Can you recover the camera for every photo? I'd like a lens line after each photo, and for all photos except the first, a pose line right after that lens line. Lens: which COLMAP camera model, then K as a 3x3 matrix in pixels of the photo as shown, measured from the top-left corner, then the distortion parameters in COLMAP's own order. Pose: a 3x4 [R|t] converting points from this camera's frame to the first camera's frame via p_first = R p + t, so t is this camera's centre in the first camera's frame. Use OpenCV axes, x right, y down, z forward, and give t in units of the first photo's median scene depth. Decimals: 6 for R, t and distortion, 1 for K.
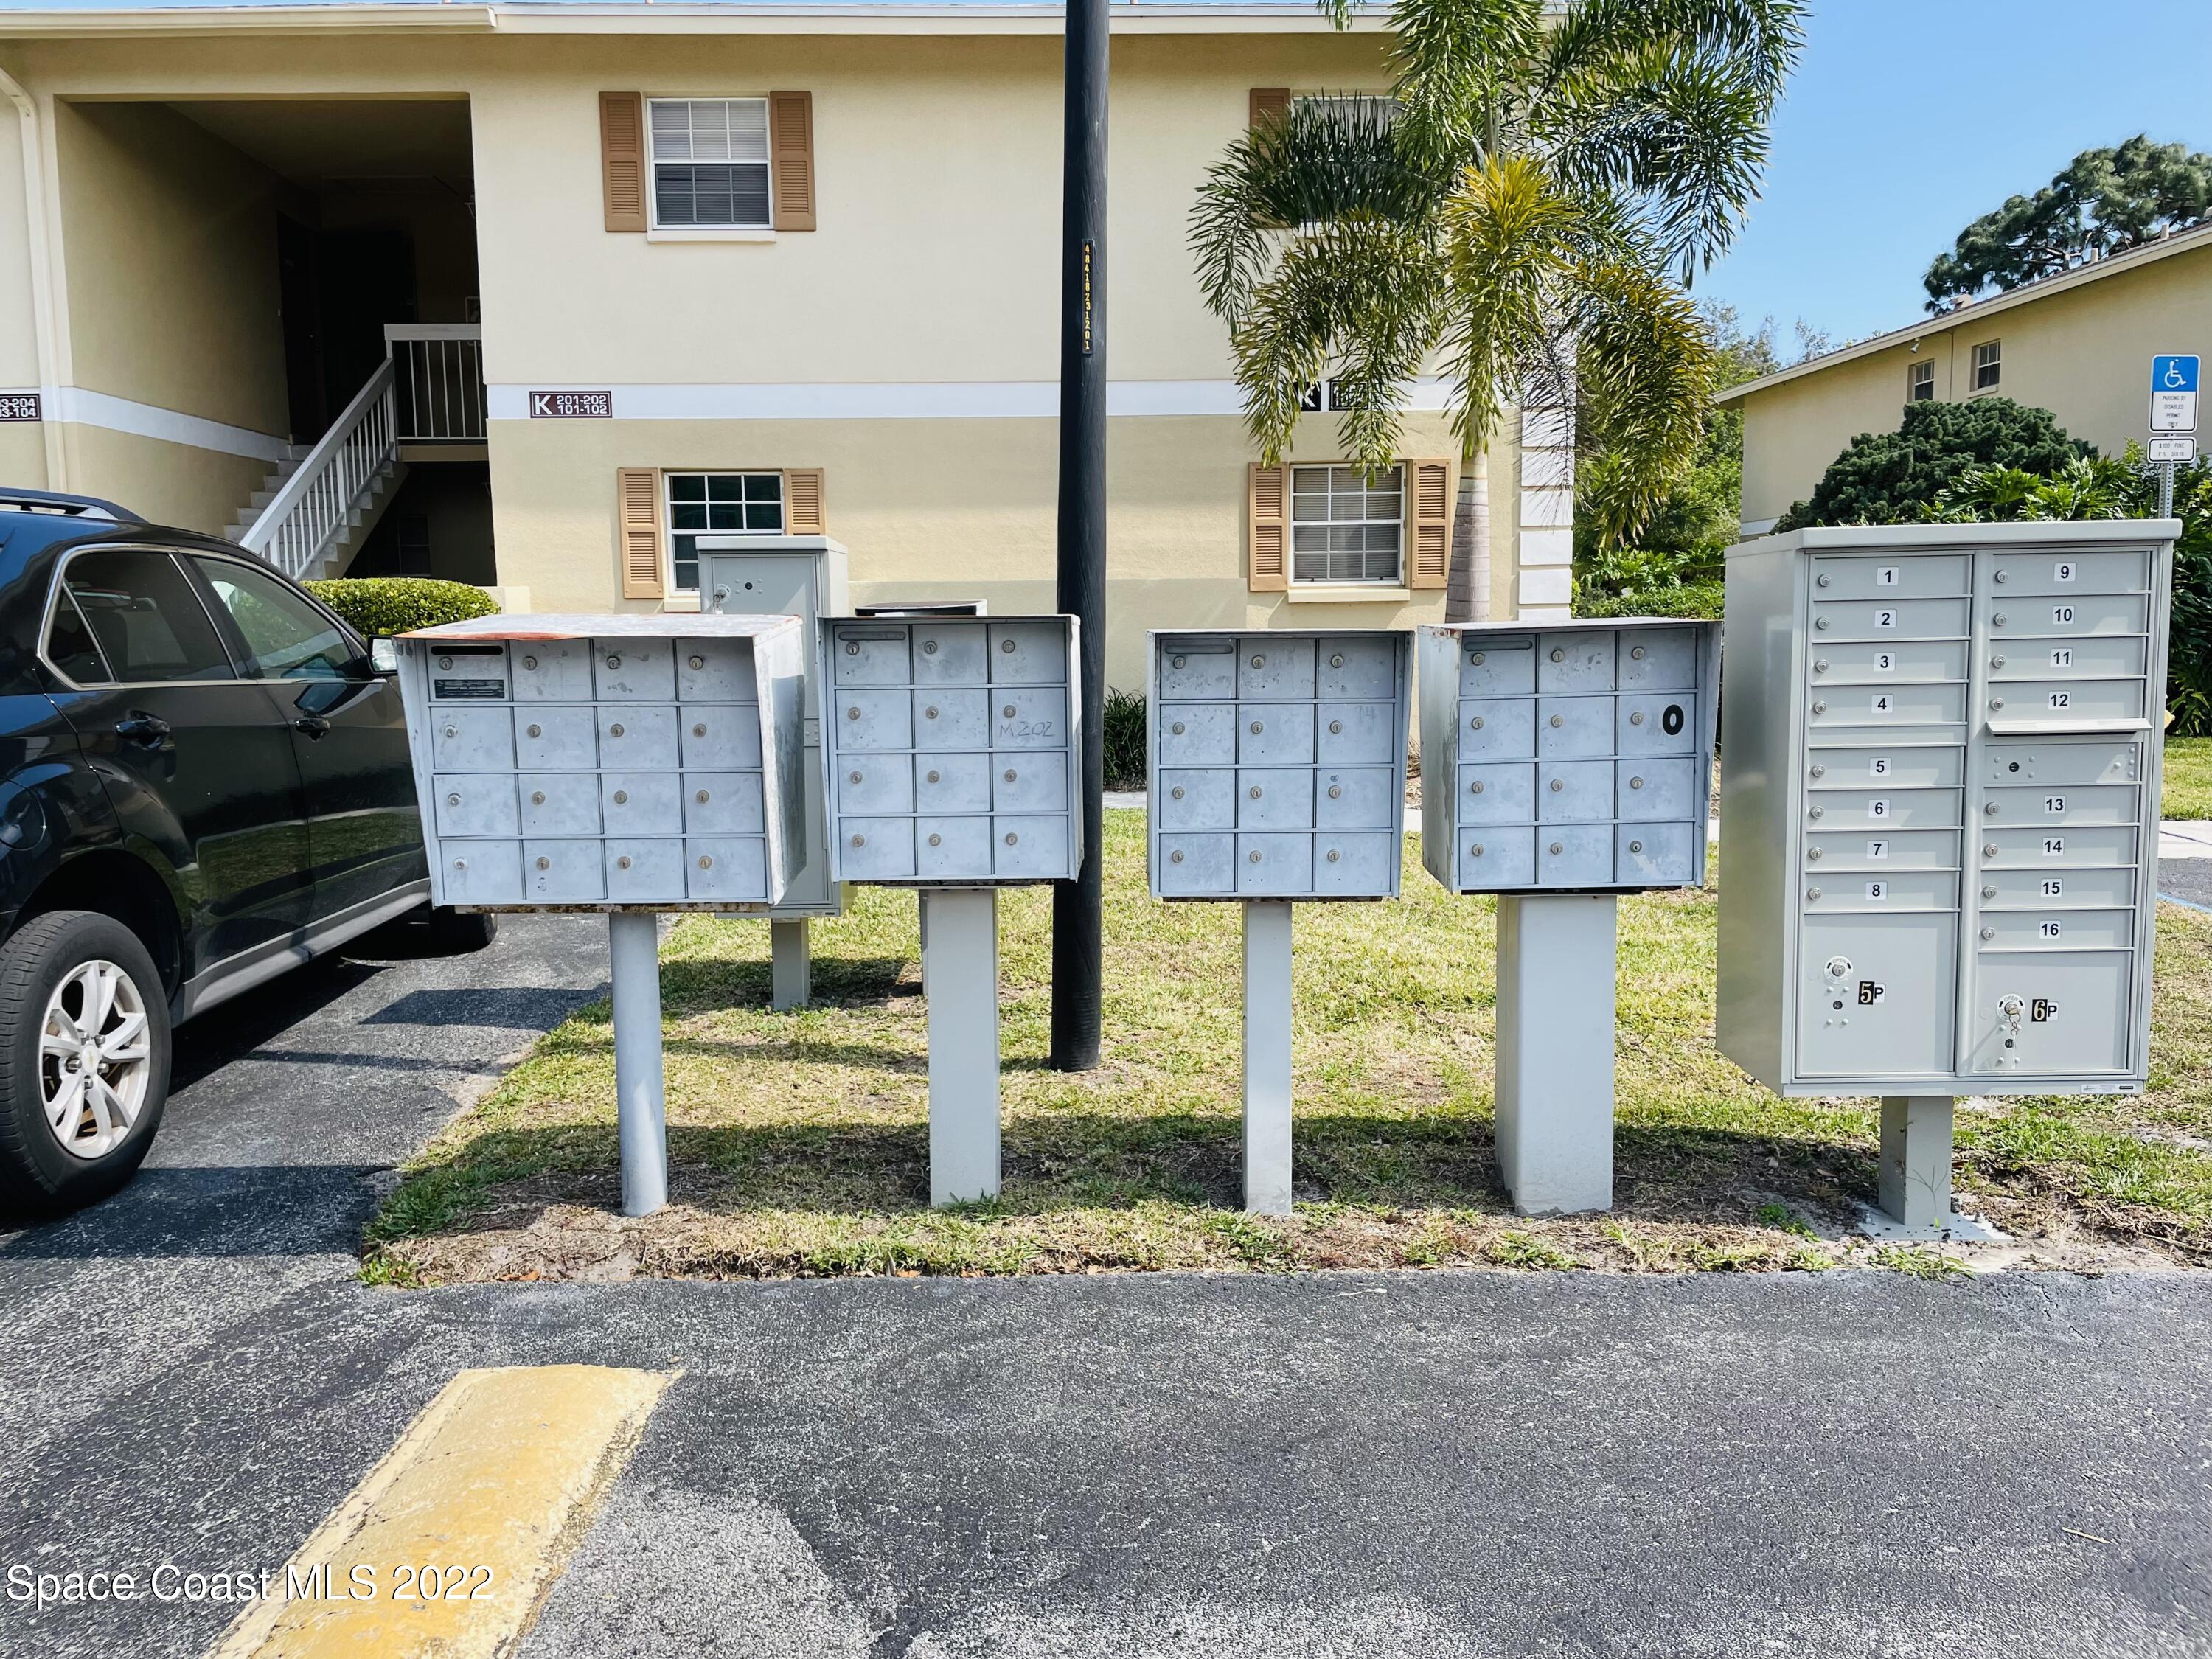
lens RADIAL K [[1655.7, 0, 1108.8], [0, 1655.7, 823.8], [0, 0, 1]] dist [0.075281, -0.095353]
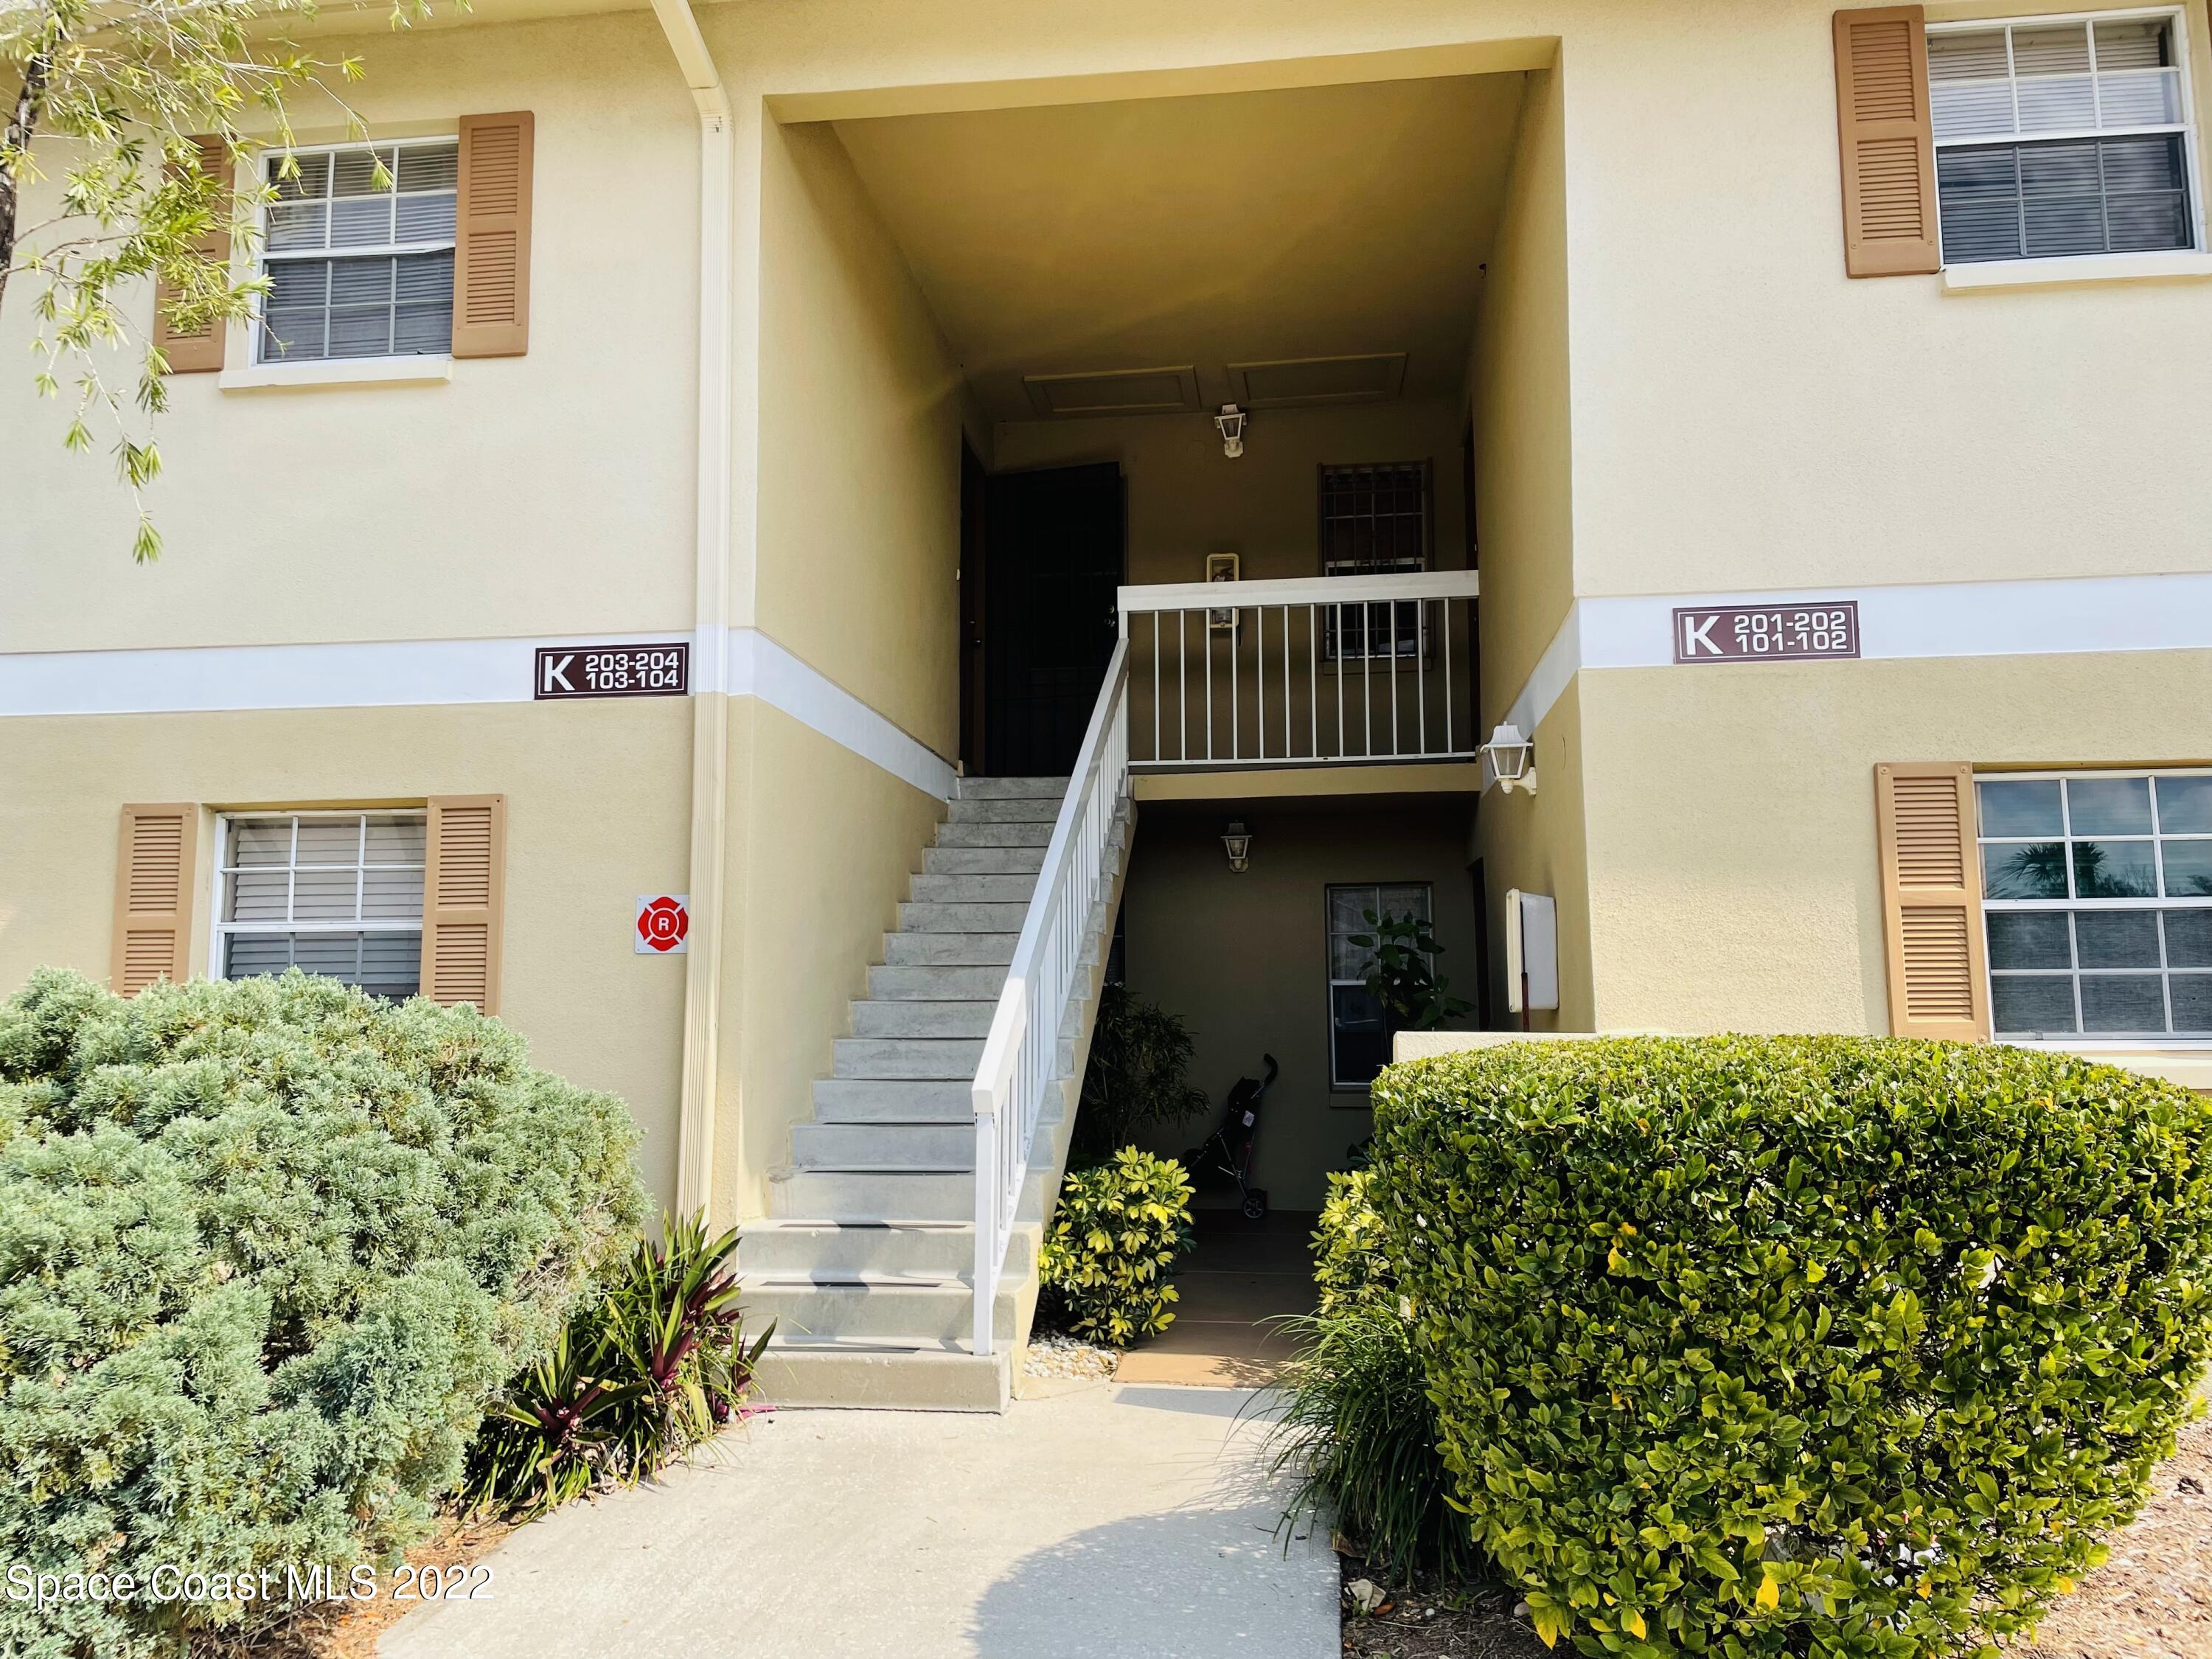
lens RADIAL K [[1655.7, 0, 1104.2], [0, 1655.7, 823.7], [0, 0, 1]] dist [0.075281, -0.095353]
pose [[0.986351, -0.010588, -0.164317, -0.426178], [-0.027860, 0.972811, -0.229920, -0.089683], [0.162284, 0.231360, 0.959238, 0.544454]]
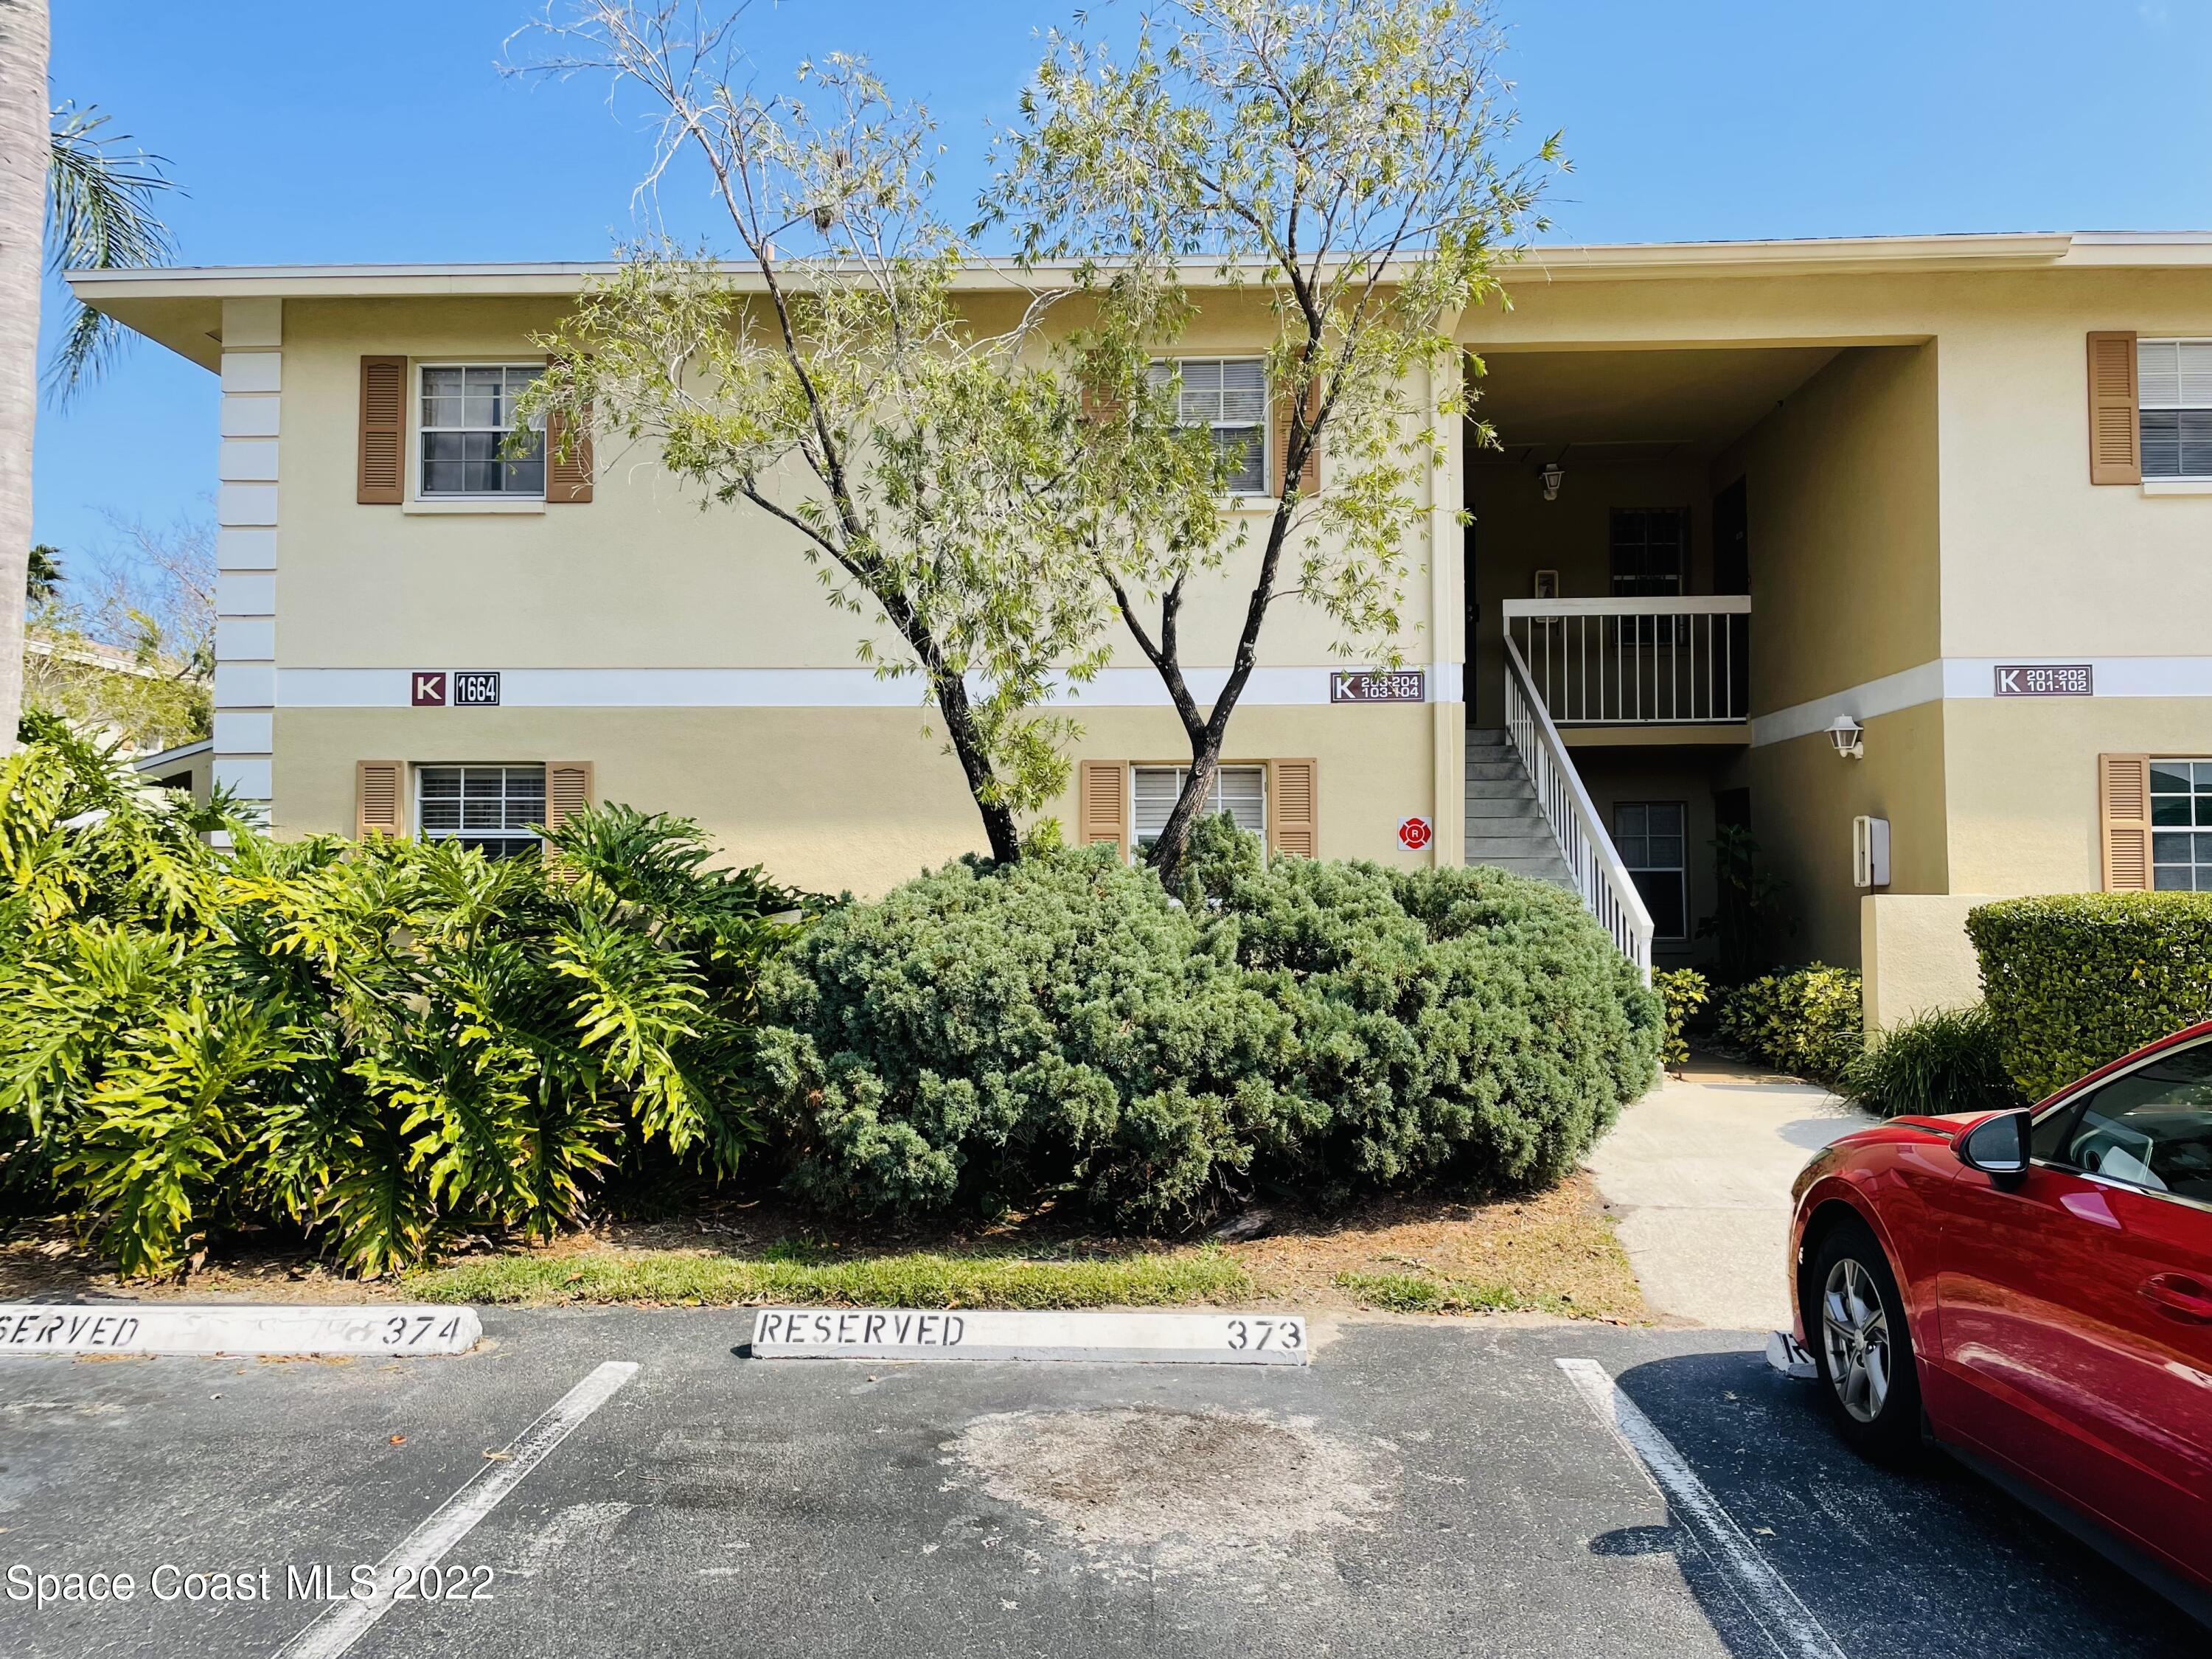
lens RADIAL K [[1655.7, 0, 1110.4], [0, 1655.7, 826.0], [0, 0, 1]] dist [0.075281, -0.095353]
pose [[0.996624, 0.008092, -0.081706, -0.720966], [-0.021443, 0.986247, -0.163880, -0.030059], [0.079256, 0.165079, 0.983091, 0.144849]]
